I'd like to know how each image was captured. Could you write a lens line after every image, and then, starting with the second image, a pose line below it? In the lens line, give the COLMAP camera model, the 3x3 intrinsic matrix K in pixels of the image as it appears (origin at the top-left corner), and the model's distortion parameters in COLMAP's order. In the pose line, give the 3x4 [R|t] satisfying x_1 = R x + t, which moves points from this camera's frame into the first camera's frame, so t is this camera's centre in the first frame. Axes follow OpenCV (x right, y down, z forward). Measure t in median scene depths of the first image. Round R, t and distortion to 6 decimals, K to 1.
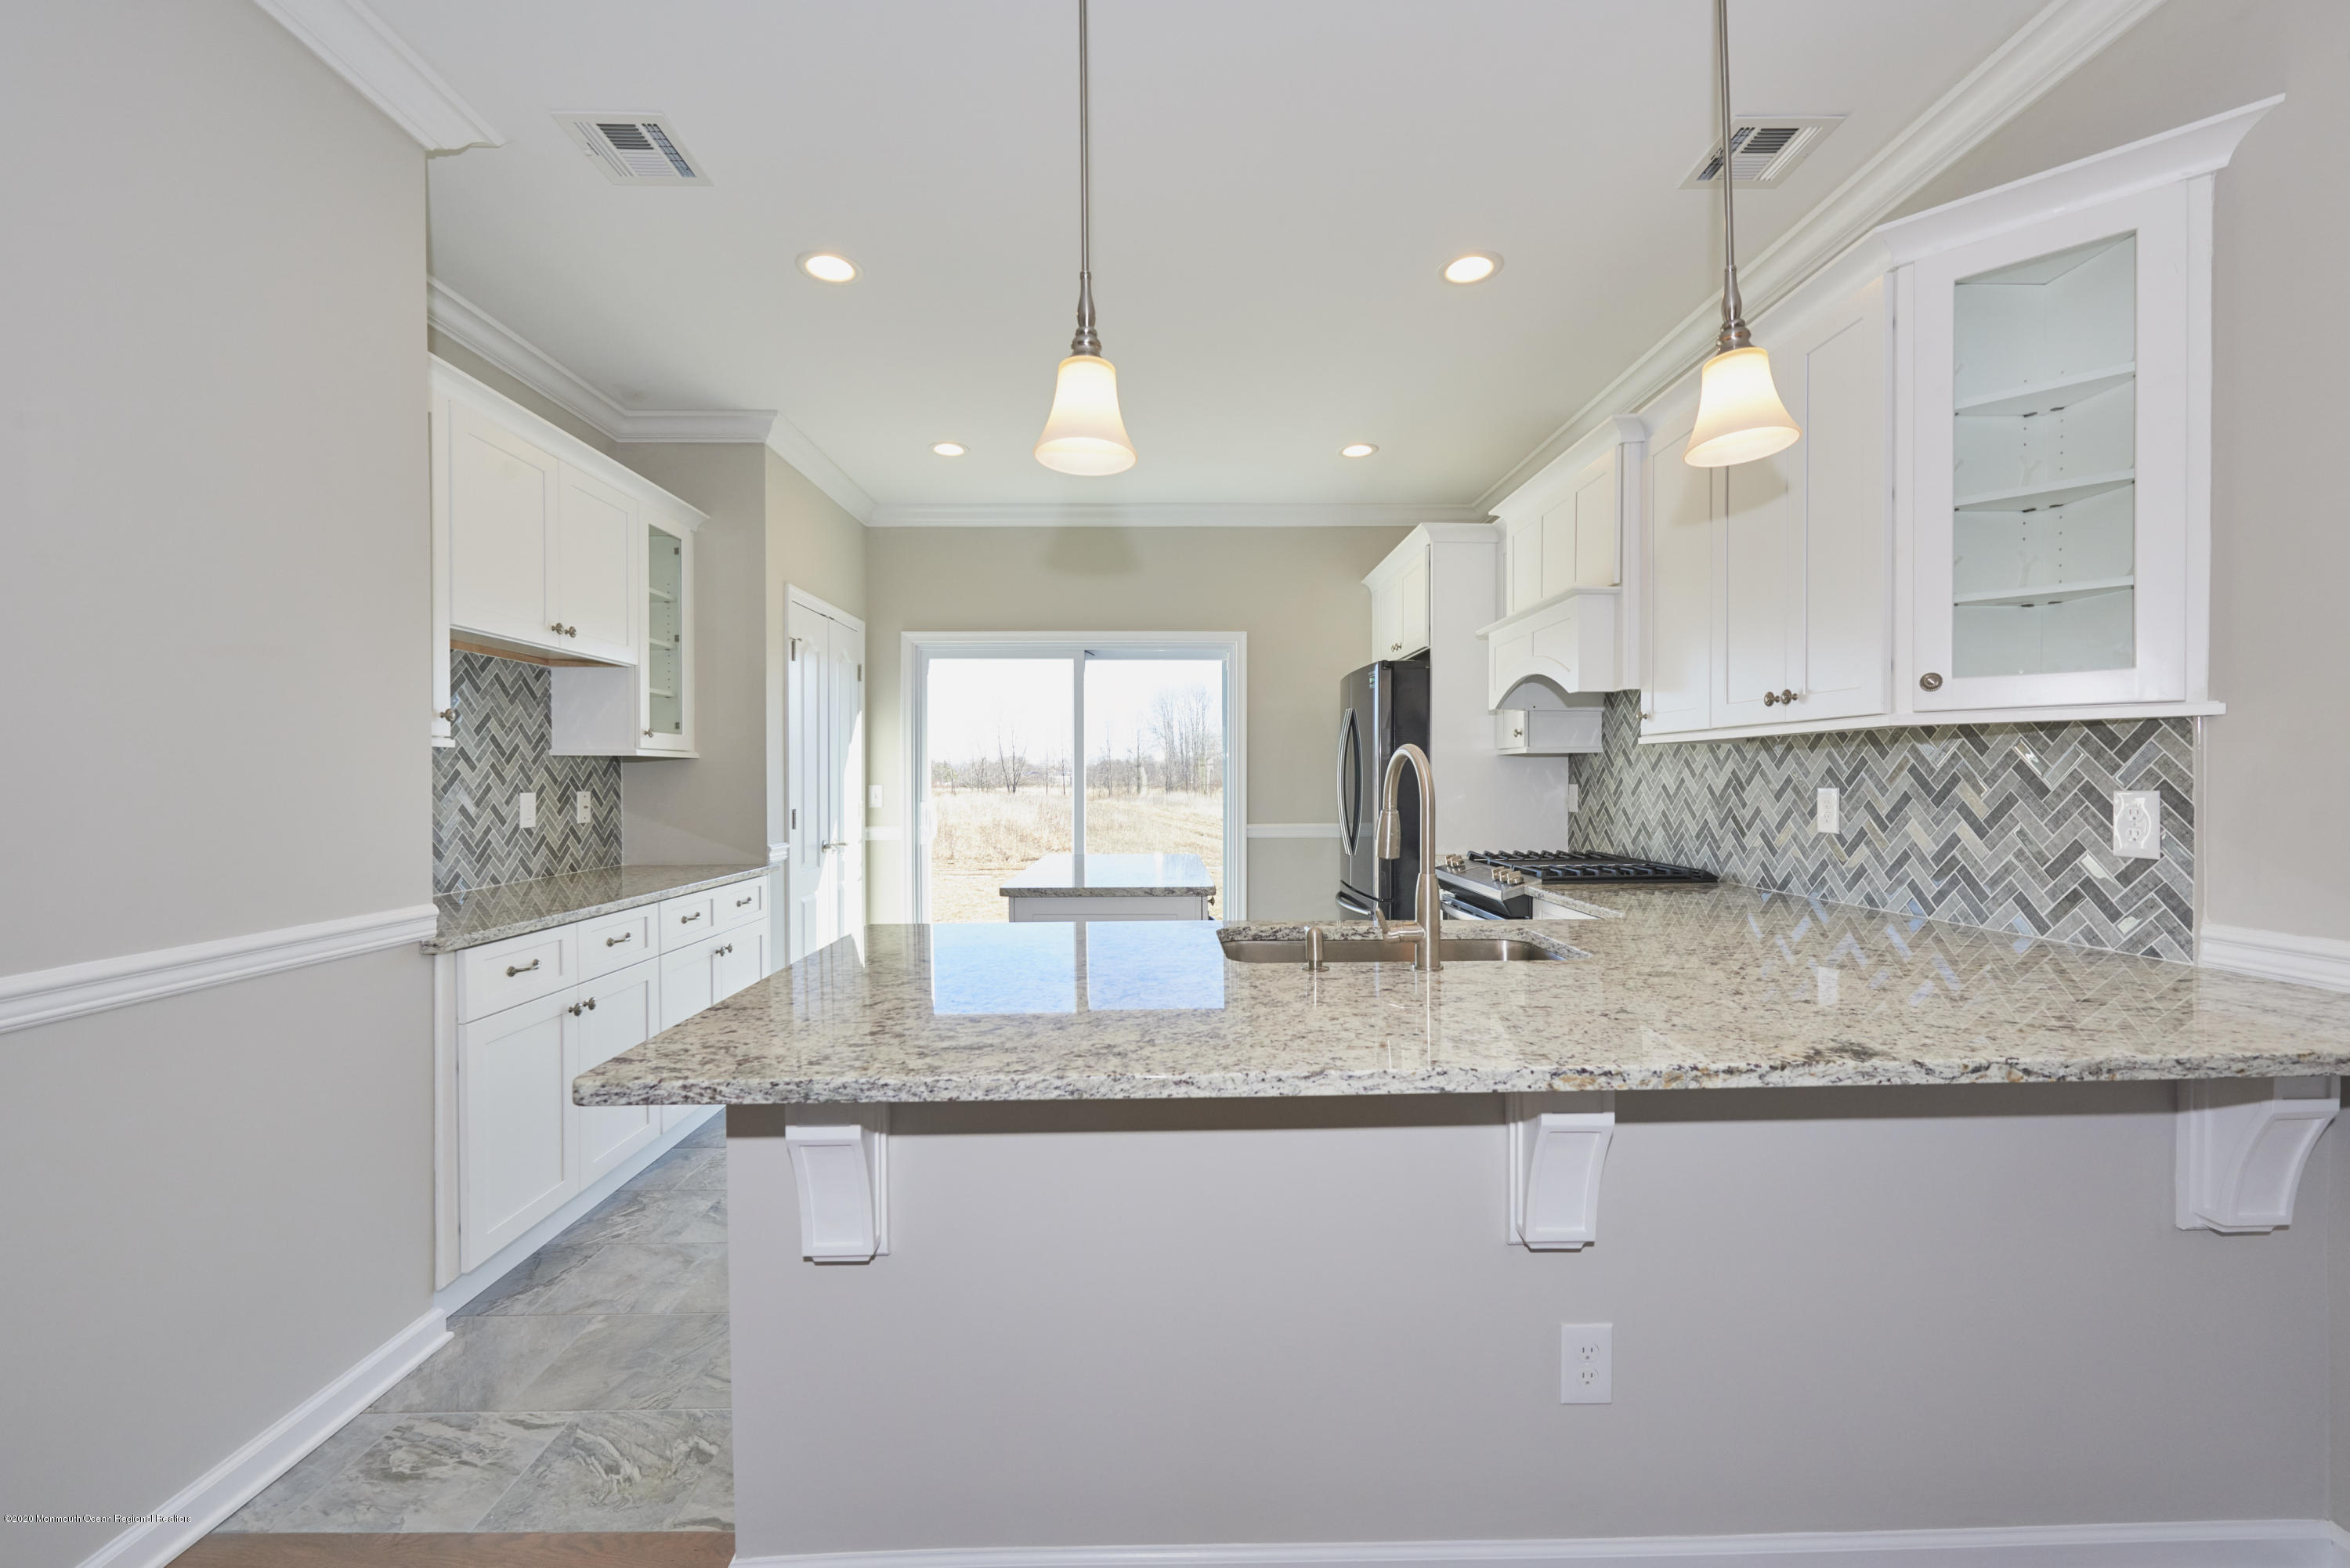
lens RADIAL K [[949.7, 0, 1176.3], [0, 949.7, 780.7], [0, 0, 1]] dist [0.000664, 0.000083]
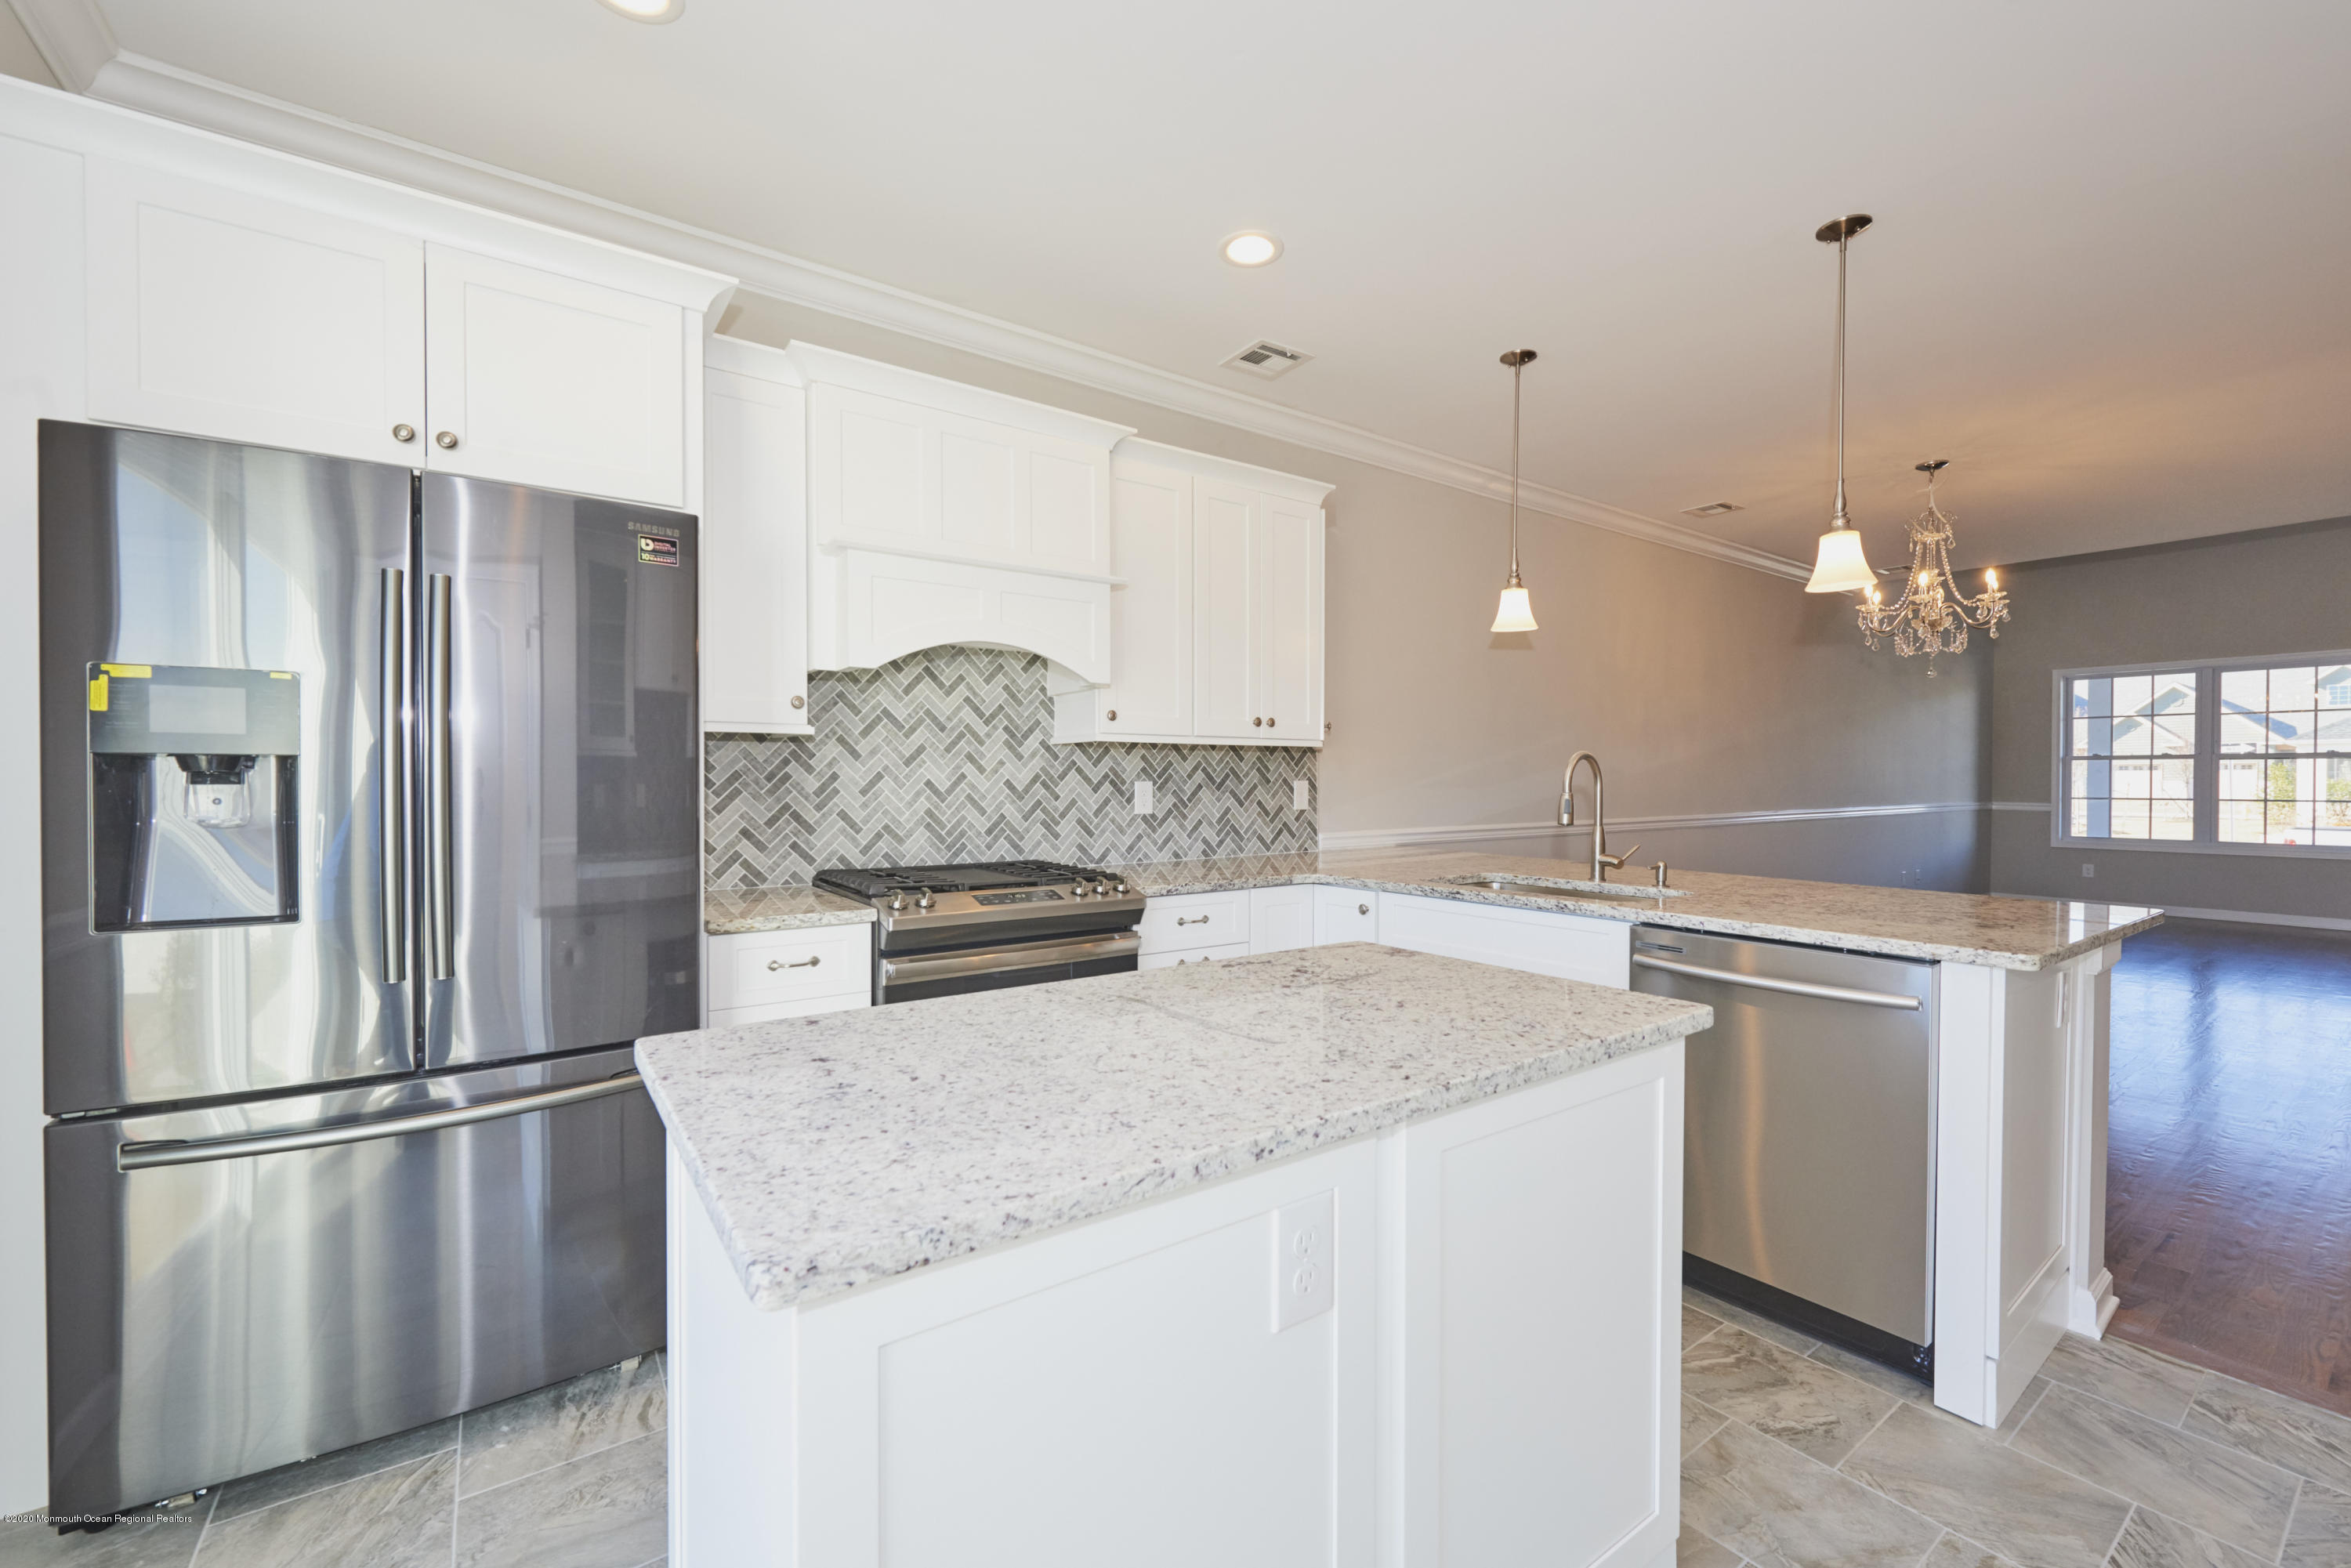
lens RADIAL K [[950.1, 0, 1179.7], [0, 950.1, 799.0], [0, 0, 1]] dist [0.000664, 0.000083]
pose [[-0.566395, -0.008401, 0.824091, -0.408492], [0.006752, 0.999867, 0.014834, 0.010503], [-0.824106, 0.013966, -0.566263, 1.436064]]
